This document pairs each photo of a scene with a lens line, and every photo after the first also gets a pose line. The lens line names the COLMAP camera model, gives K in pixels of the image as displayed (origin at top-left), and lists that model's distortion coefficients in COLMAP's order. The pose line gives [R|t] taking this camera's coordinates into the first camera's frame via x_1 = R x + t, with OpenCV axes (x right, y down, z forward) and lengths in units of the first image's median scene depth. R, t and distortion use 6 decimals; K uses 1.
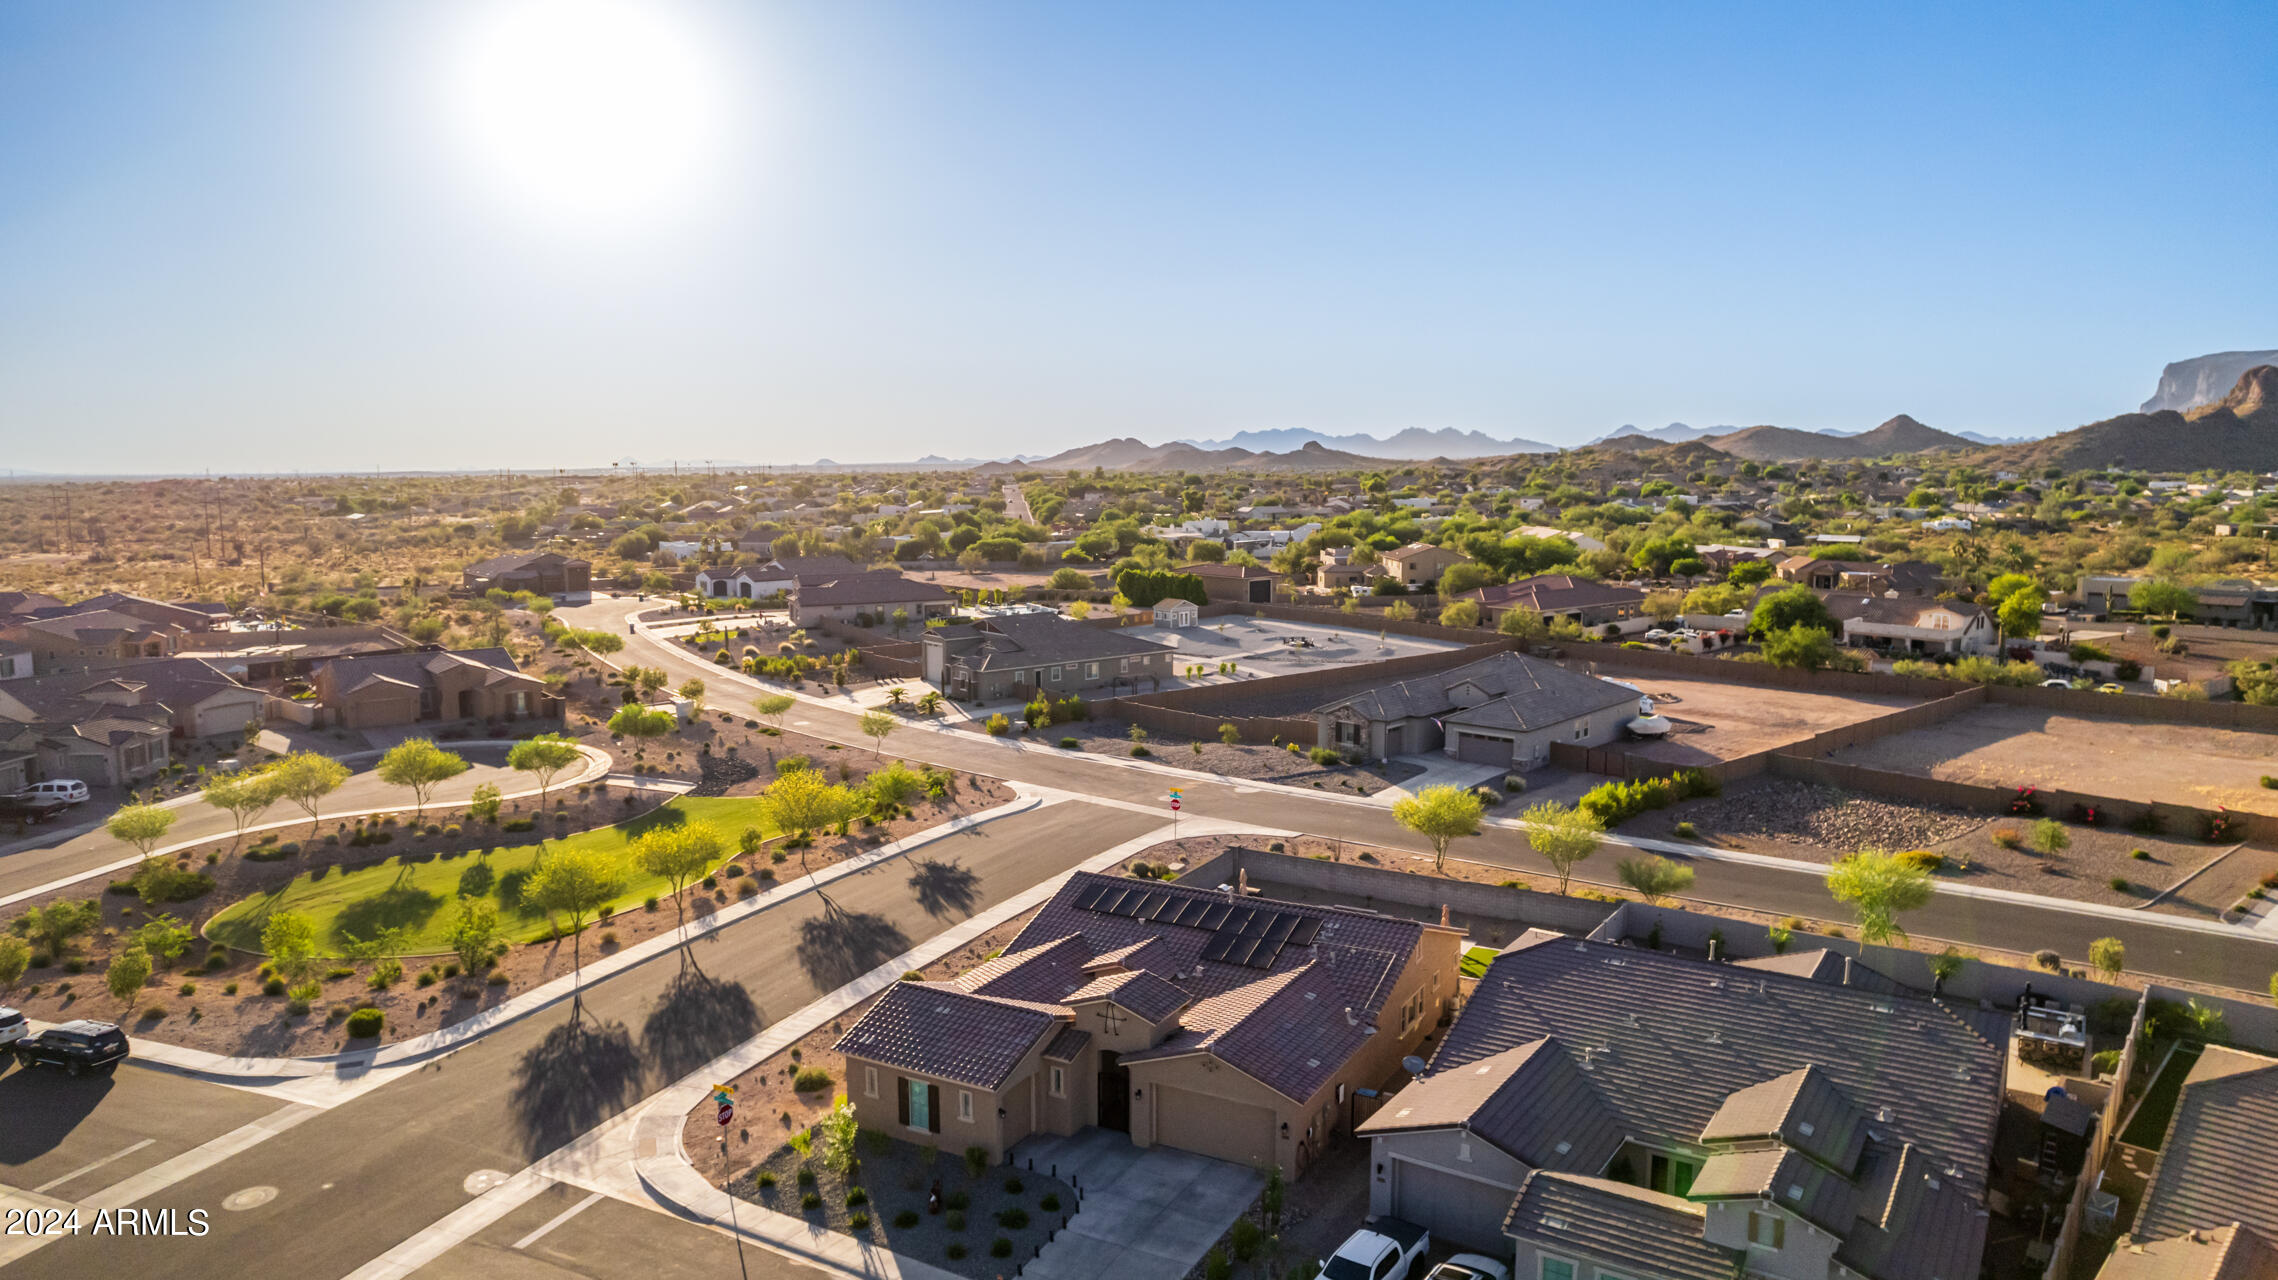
lens RADIAL K [[1476.3, 0, 1141.2], [0, 1476.3, 637.3], [0, 0, 1]] dist [-0.077719, 0.070205]
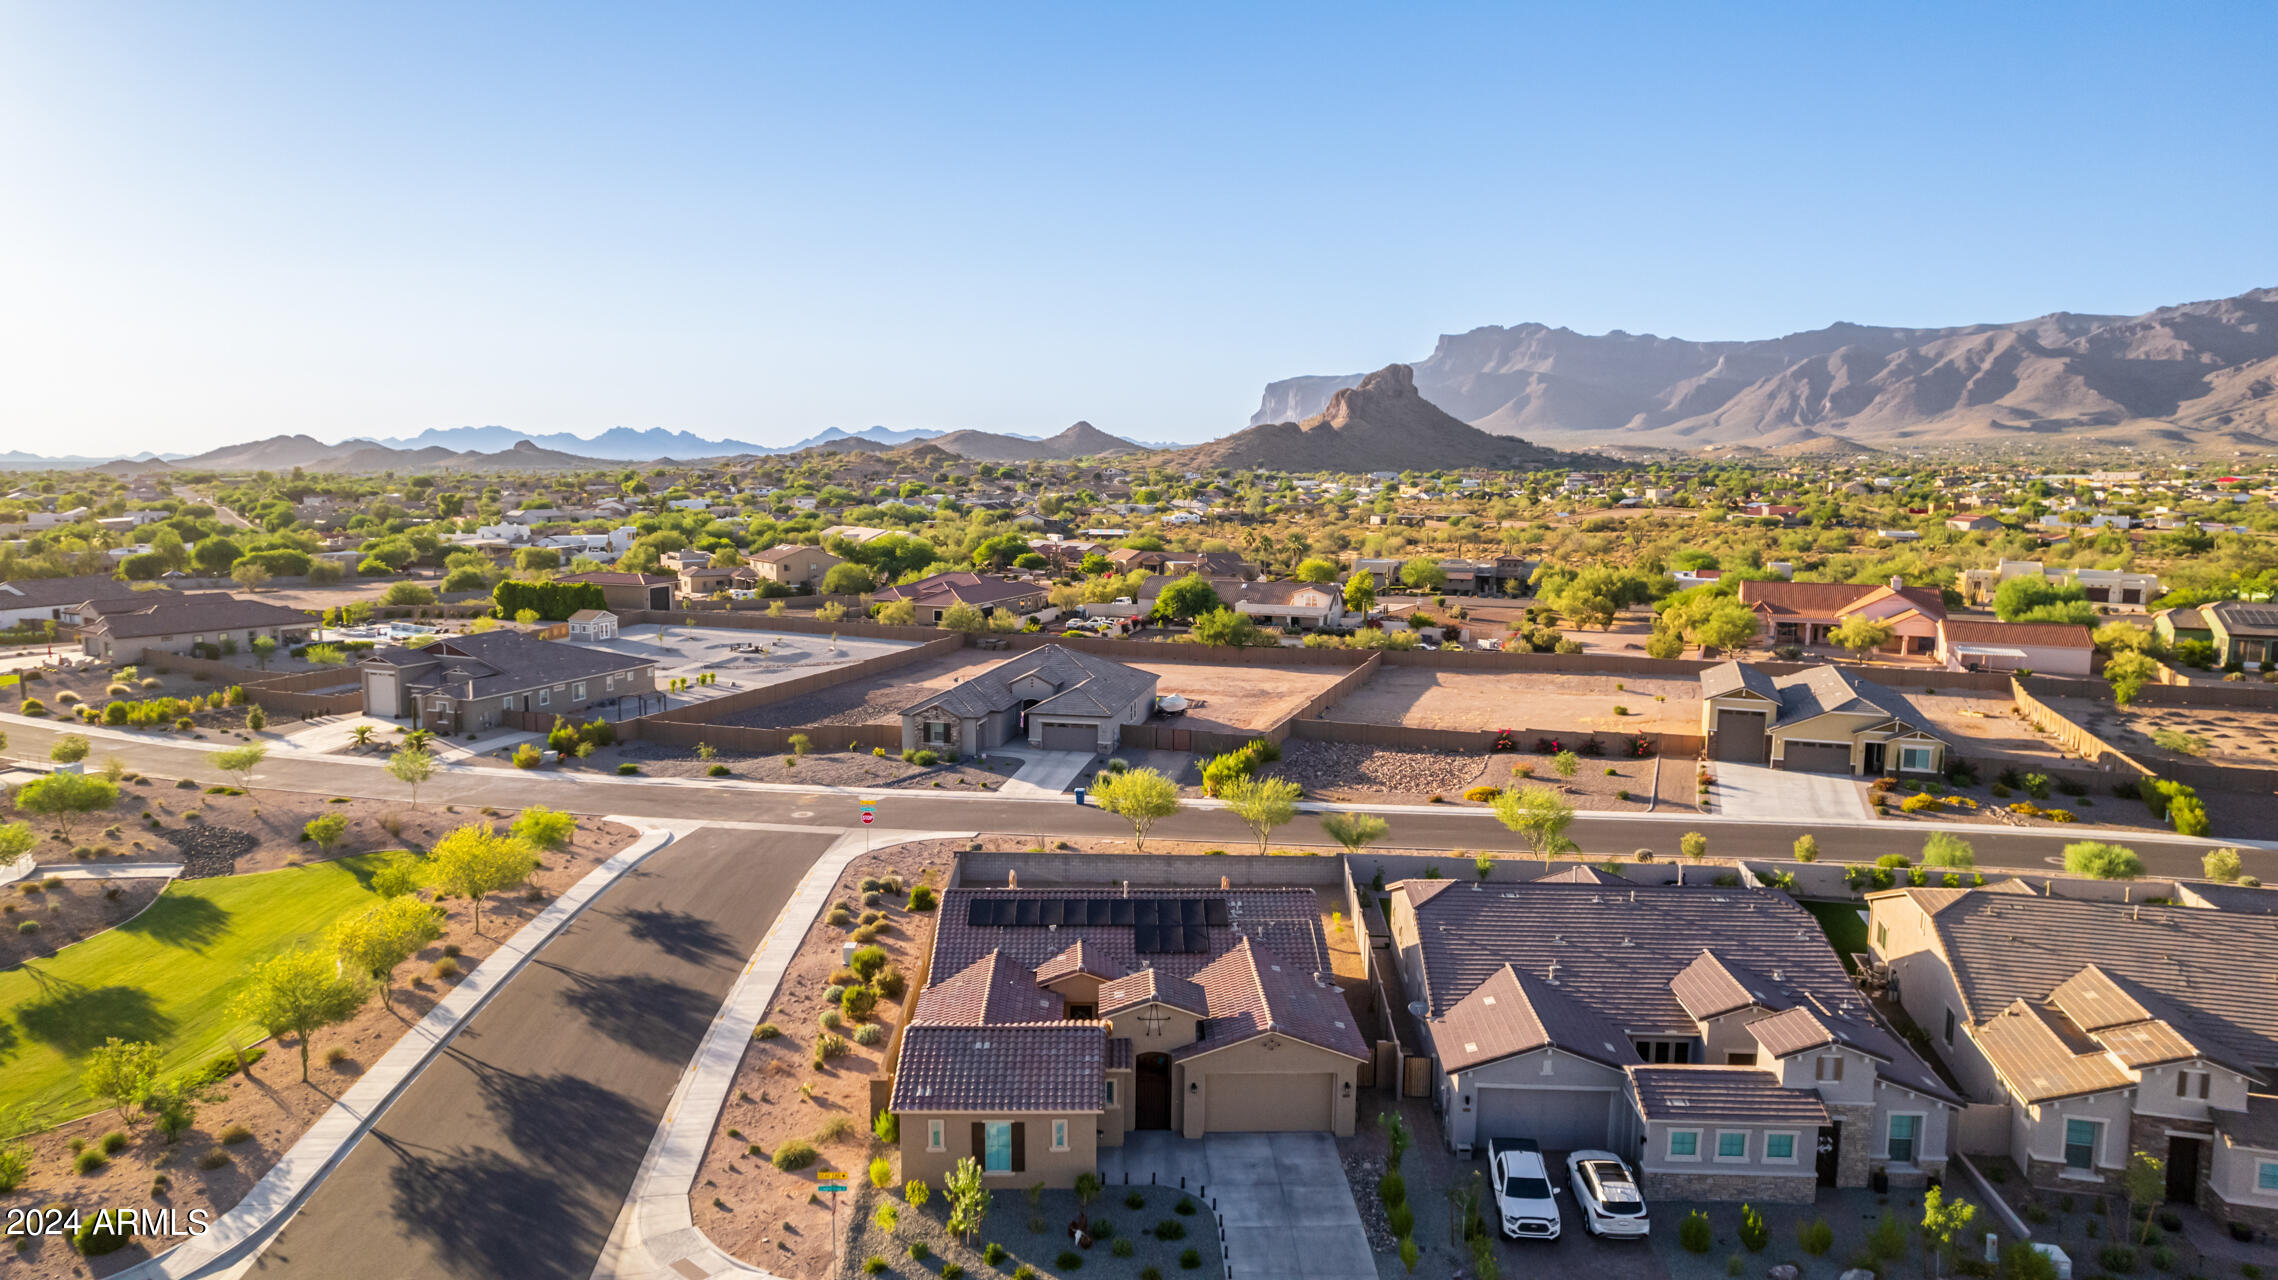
lens RADIAL K [[1451.2, 0, 1139.0], [0, 1451.2, 640.0], [0, 0, 1]] dist [-0.074544, 0.061835]
pose [[0.865271, -0.052563, 0.498541, -0.408940], [0.050833, 0.998562, 0.017056, -0.015289], [-0.498721, 0.010584, 0.866698, 0.113325]]
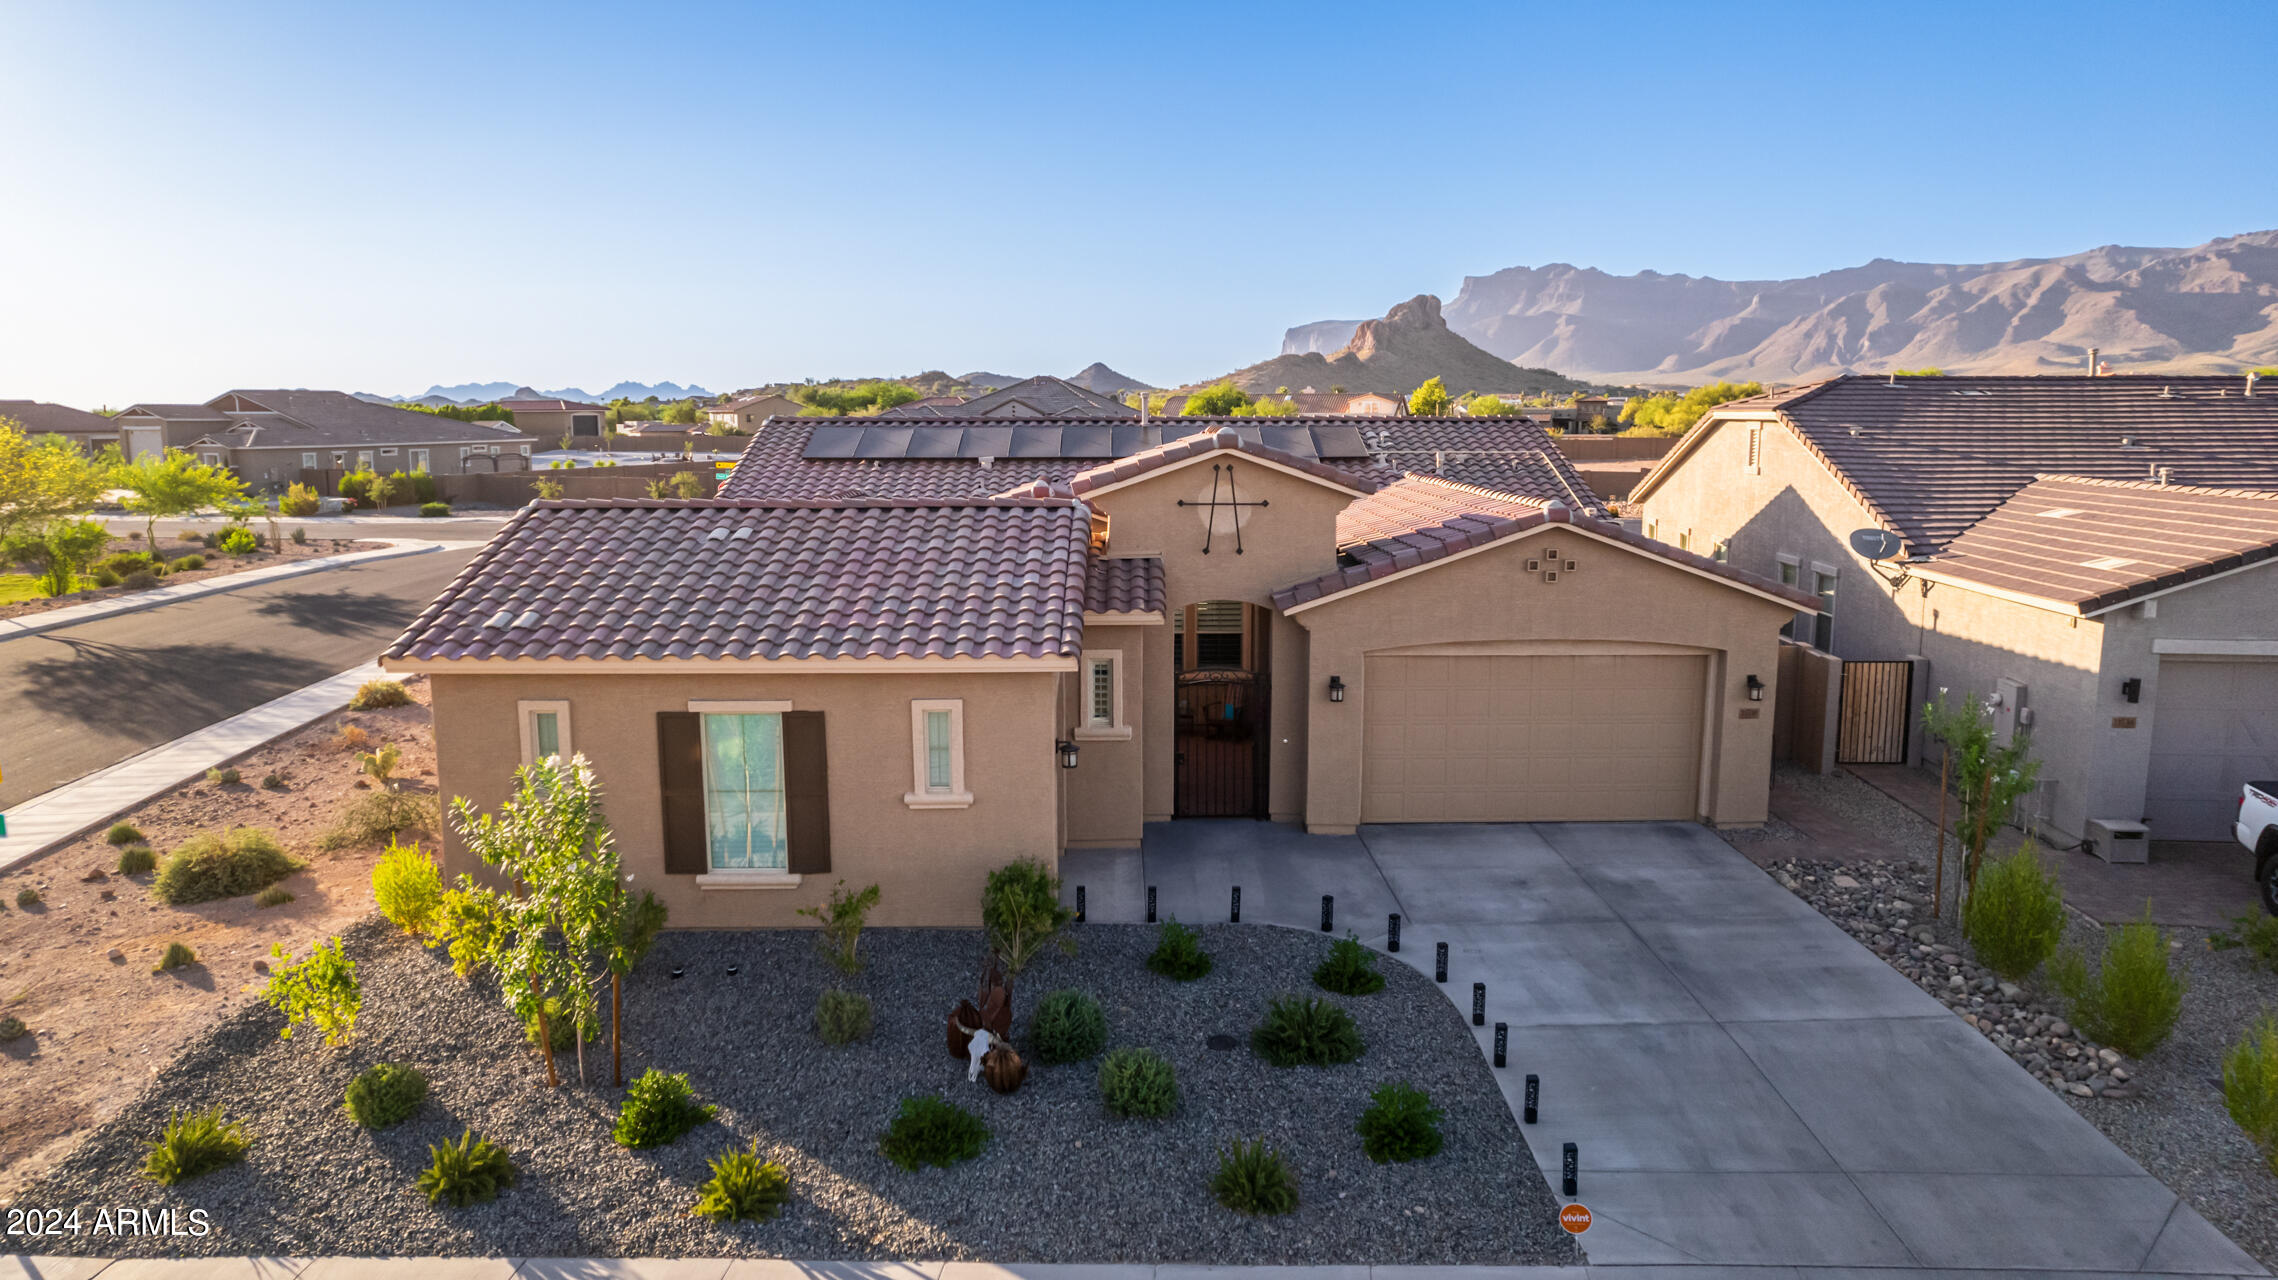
lens RADIAL K [[1476.3, 0, 1141.2], [0, 1476.3, 637.3], [0, 0, 1]] dist [-0.077719, 0.070205]
pose [[0.870564, -0.073898, 0.486474, -0.176561], [0.059030, 0.997203, 0.045845, 0.219390], [-0.488502, -0.011194, 0.872491, 0.550408]]
